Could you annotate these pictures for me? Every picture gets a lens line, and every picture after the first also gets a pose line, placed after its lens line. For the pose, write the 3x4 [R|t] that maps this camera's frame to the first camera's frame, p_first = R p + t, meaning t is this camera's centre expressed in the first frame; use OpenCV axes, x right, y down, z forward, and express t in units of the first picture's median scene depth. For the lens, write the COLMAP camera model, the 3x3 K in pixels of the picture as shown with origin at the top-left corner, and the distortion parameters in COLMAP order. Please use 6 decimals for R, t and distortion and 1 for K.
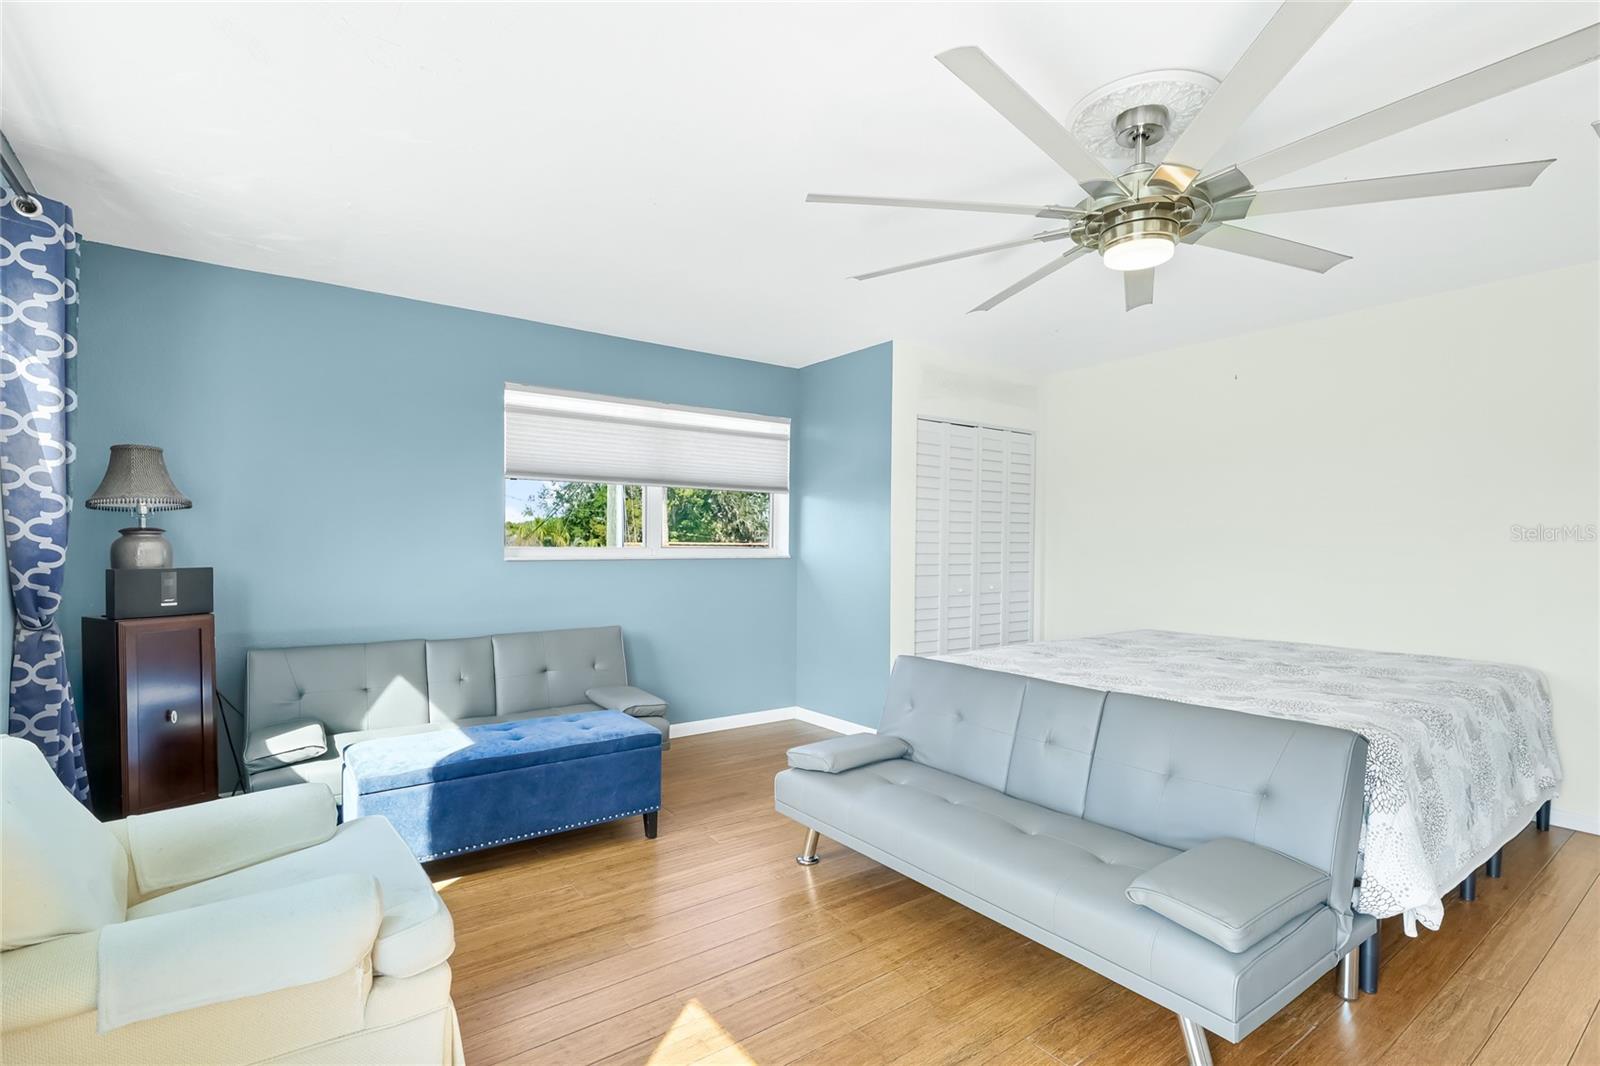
lens RADIAL K [[721.7, 0, 800.0], [0, 721.7, 533.0], [0, 0, 1]] dist [-0.000248, 0.000027]
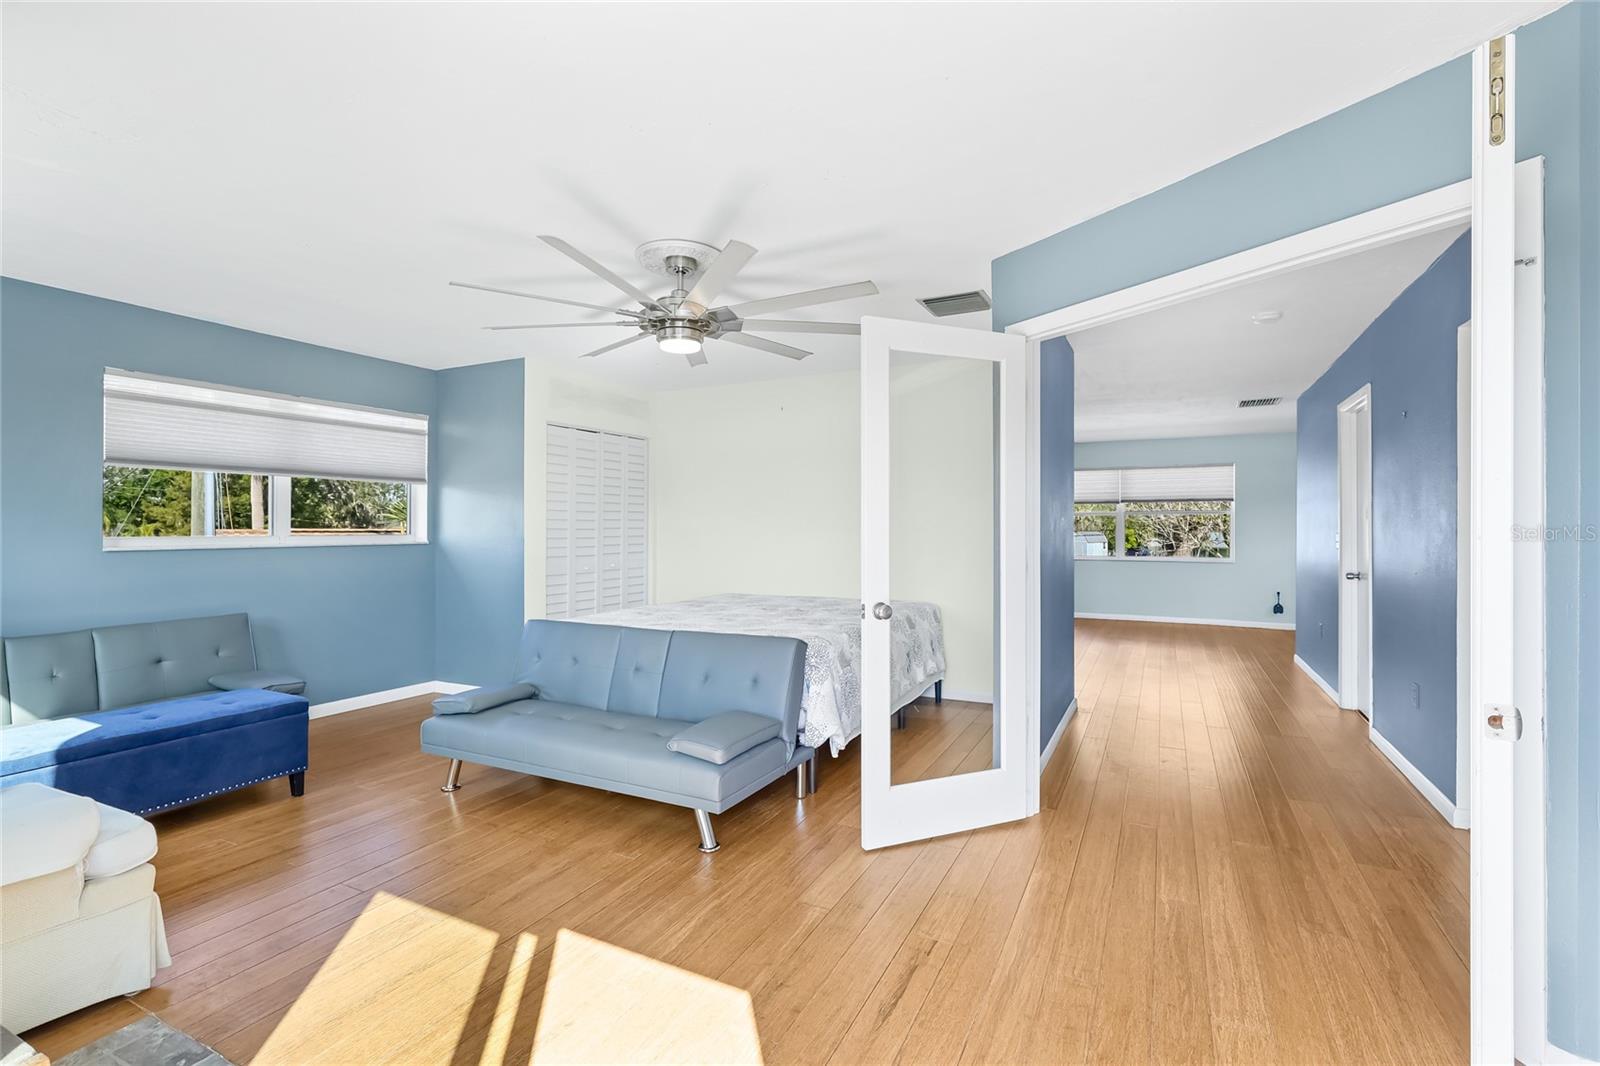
lens RADIAL K [[730.5, 0, 767.1], [0, 730.5, 525.7], [0, 0, 1]] dist [0.000134, -0.000190]
pose [[0.908532, -0.005780, 0.417775, -0.016979], [0.000449, 0.999917, 0.012857, -0.010966], [-0.417815, -0.011494, 0.908459, -0.344867]]
